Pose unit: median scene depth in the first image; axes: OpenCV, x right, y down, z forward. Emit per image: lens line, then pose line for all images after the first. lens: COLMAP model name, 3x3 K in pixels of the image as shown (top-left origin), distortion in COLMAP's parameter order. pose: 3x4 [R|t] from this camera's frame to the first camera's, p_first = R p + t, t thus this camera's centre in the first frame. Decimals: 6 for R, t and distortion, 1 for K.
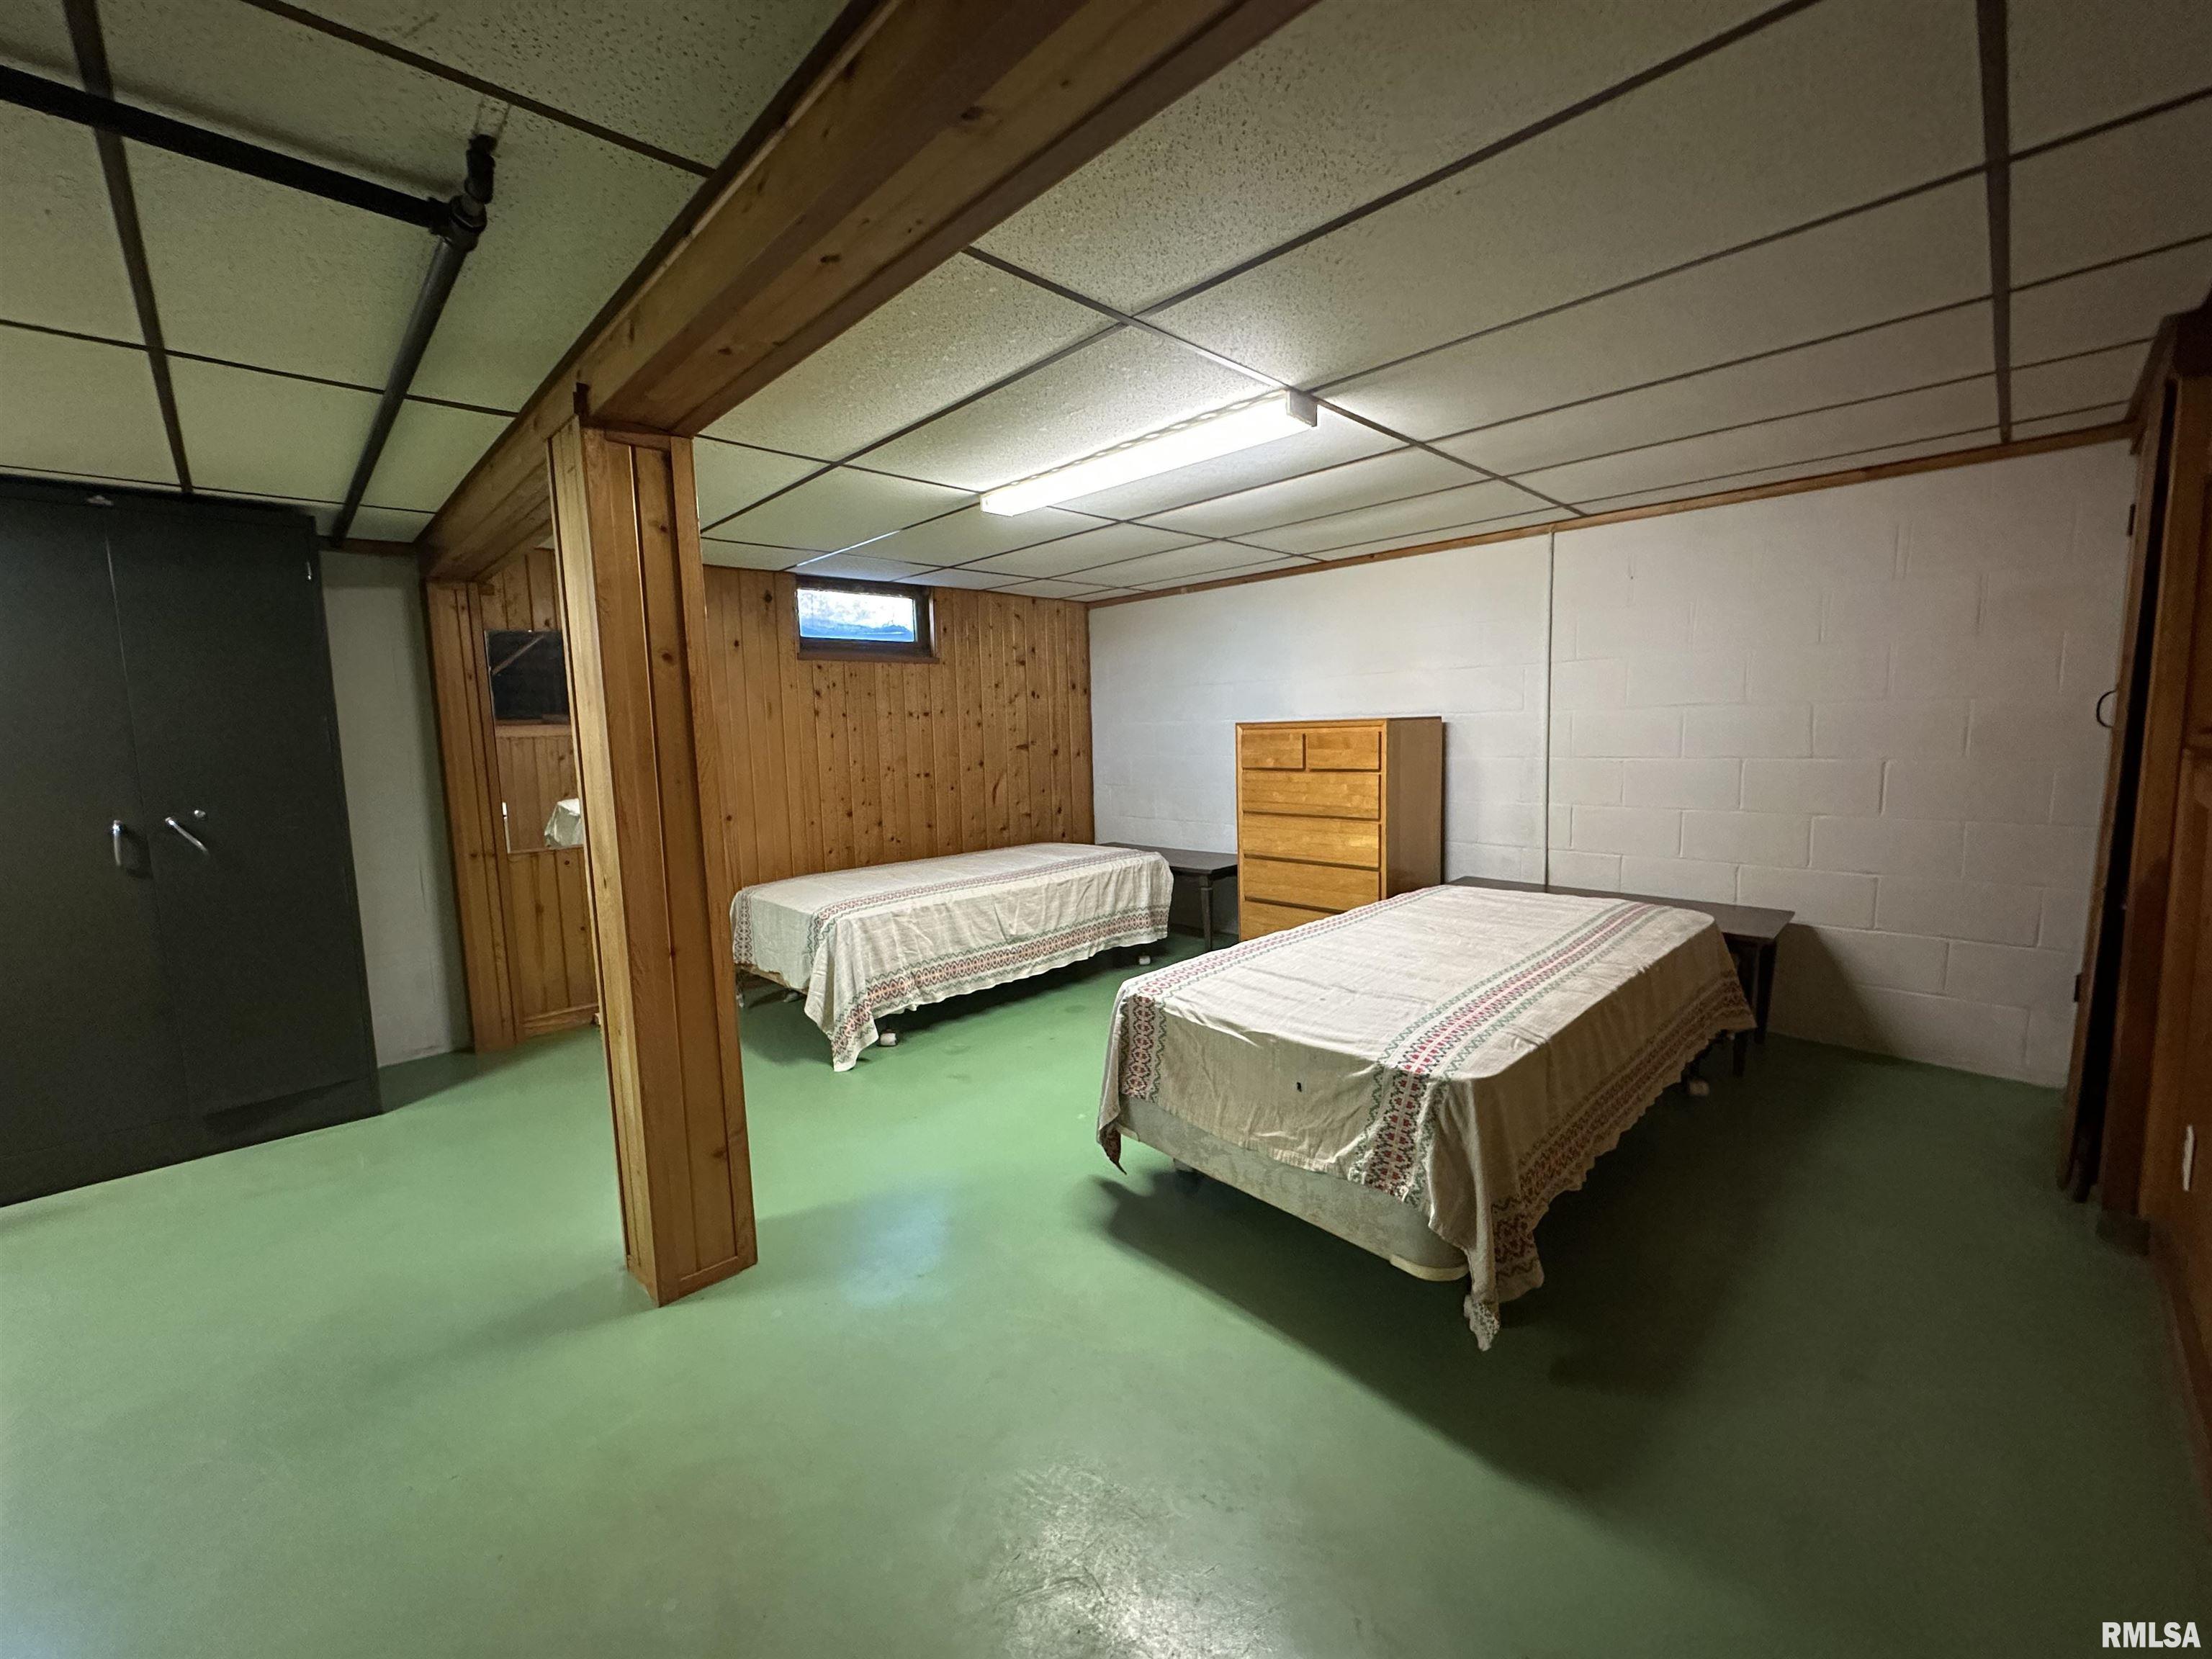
lens RADIAL K [[887.4, 0, 1109.0], [0, 887.4, 825.0], [0, 0, 1]] dist [-0.007230, 0.001191]
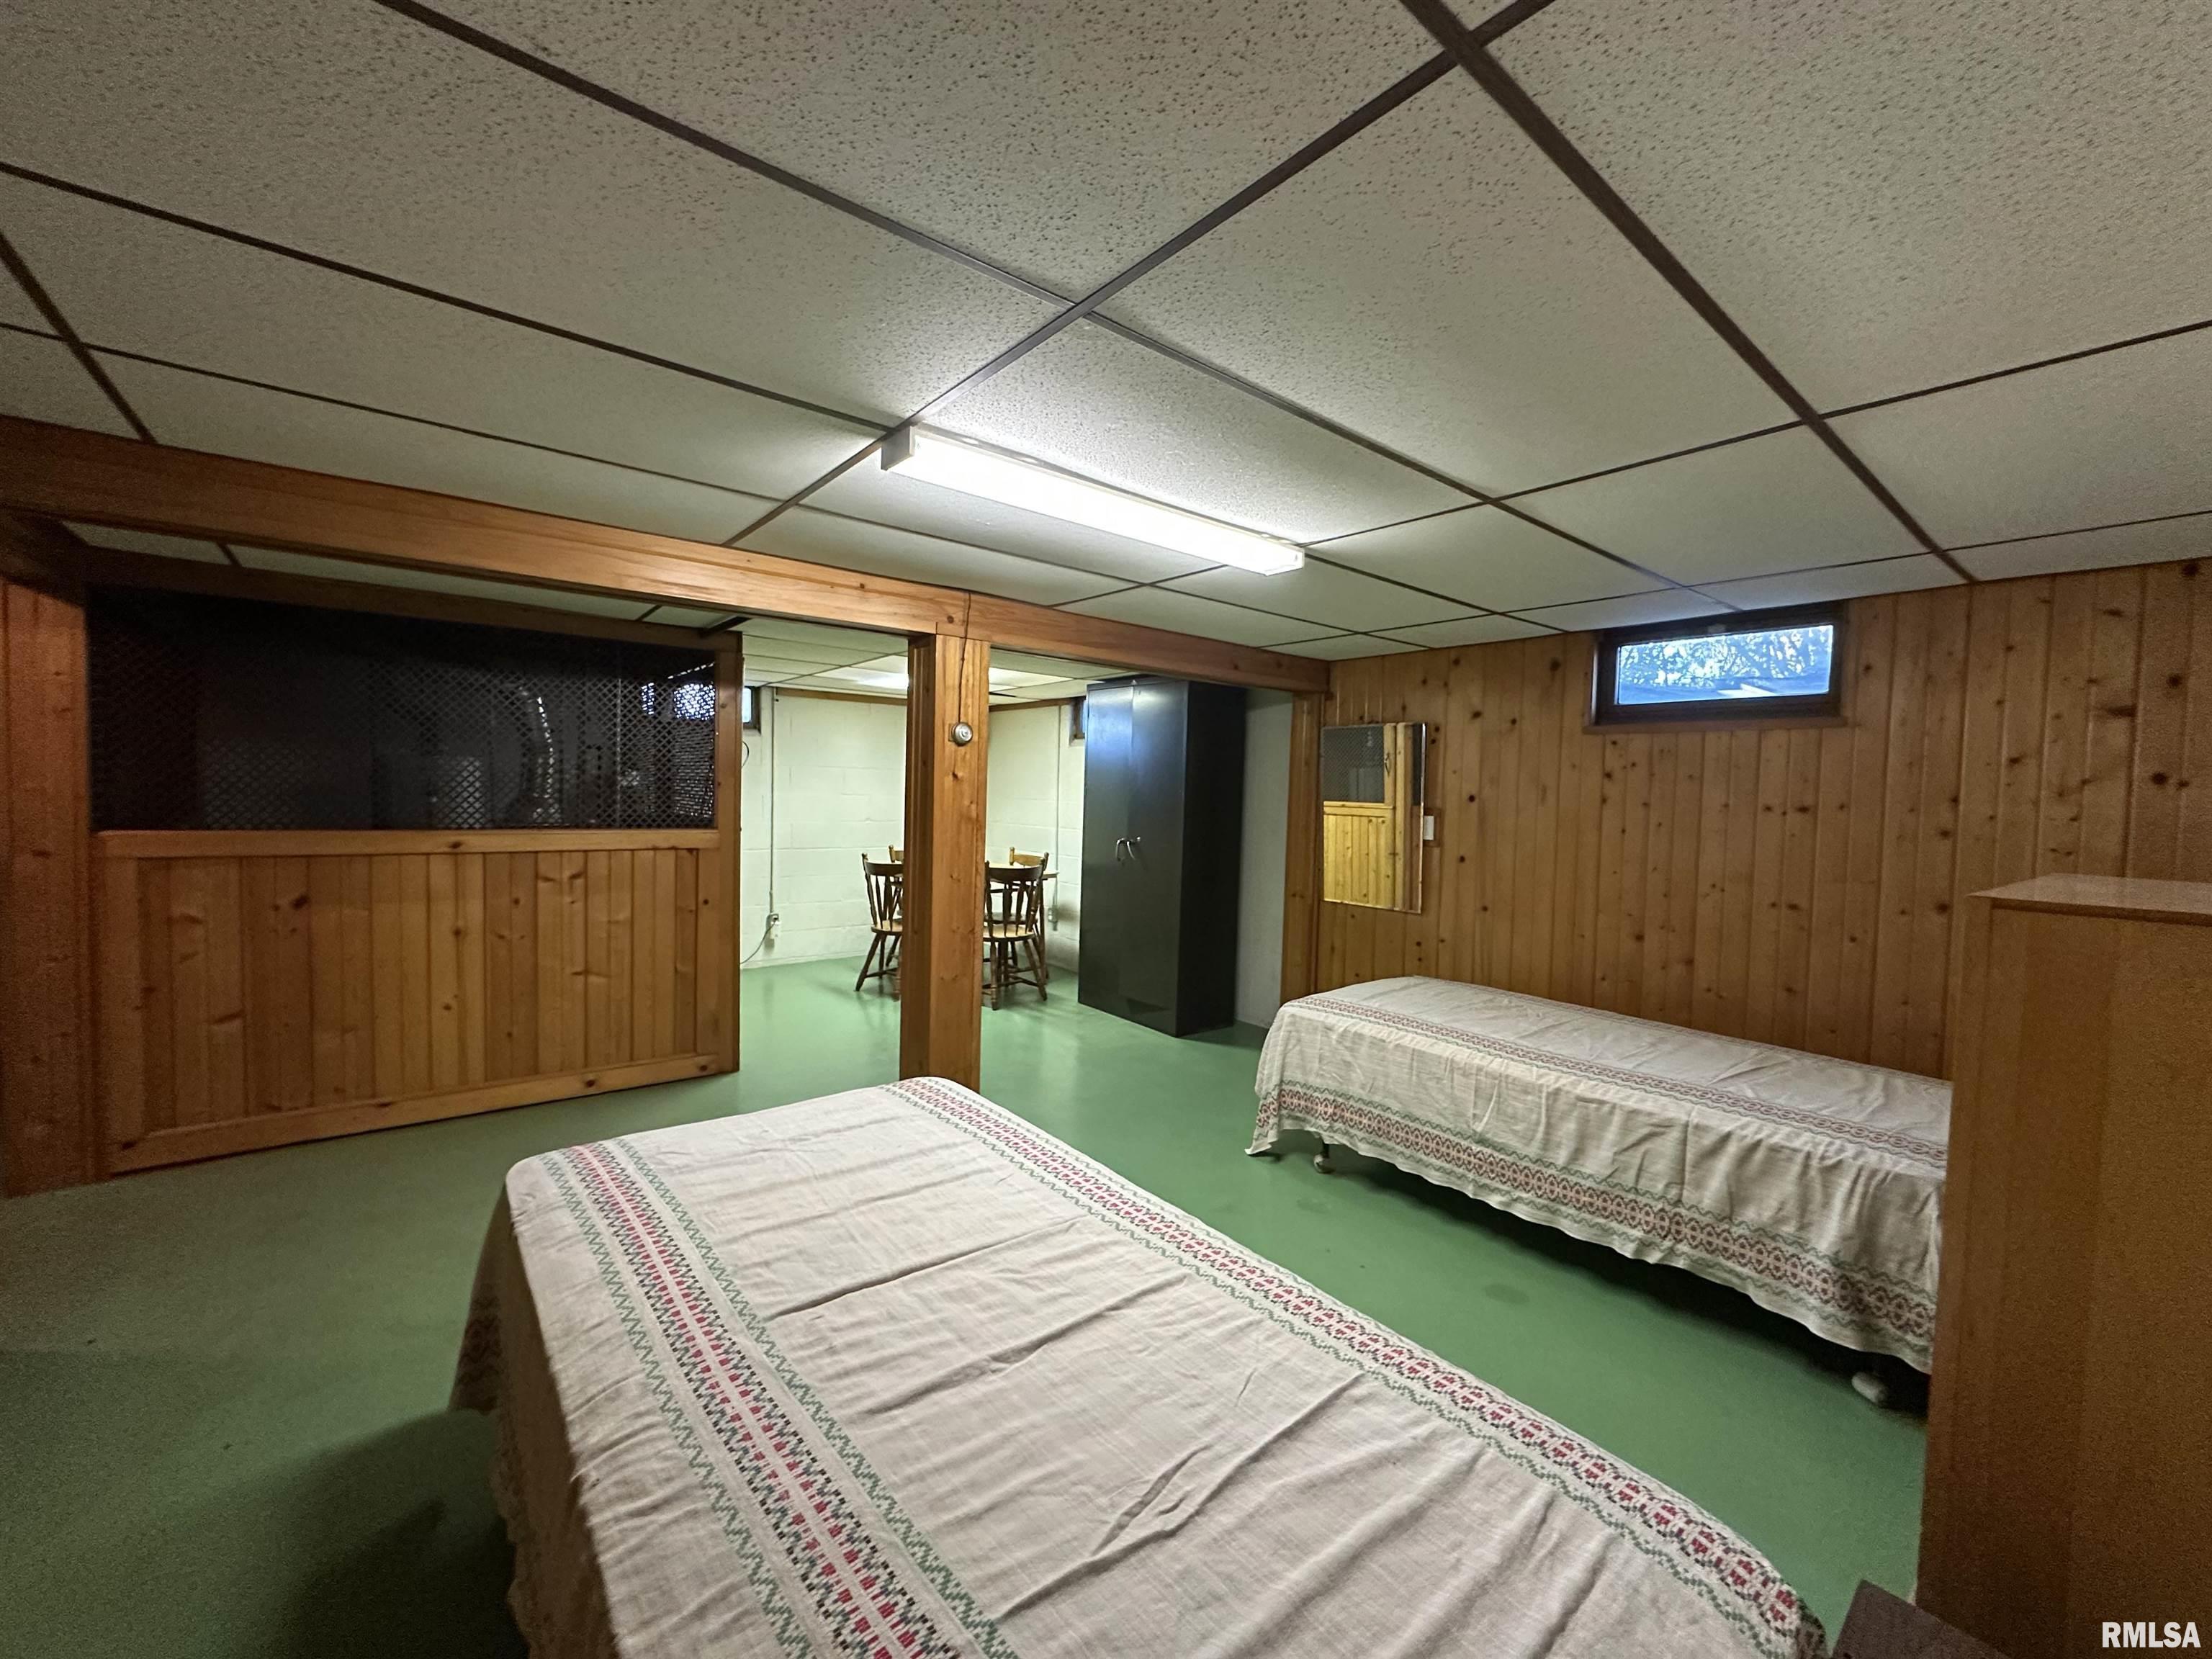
lens RADIAL K [[887.4, 0, 1110.1], [0, 887.4, 826.2], [0, 0, 1]] dist [-0.007230, 0.001191]
pose [[-0.101032, 0.068253, -0.992539, 0.500509], [-0.136200, 0.987302, 0.081756, -0.108487], [0.985516, 0.143444, -0.090453, 0.640536]]
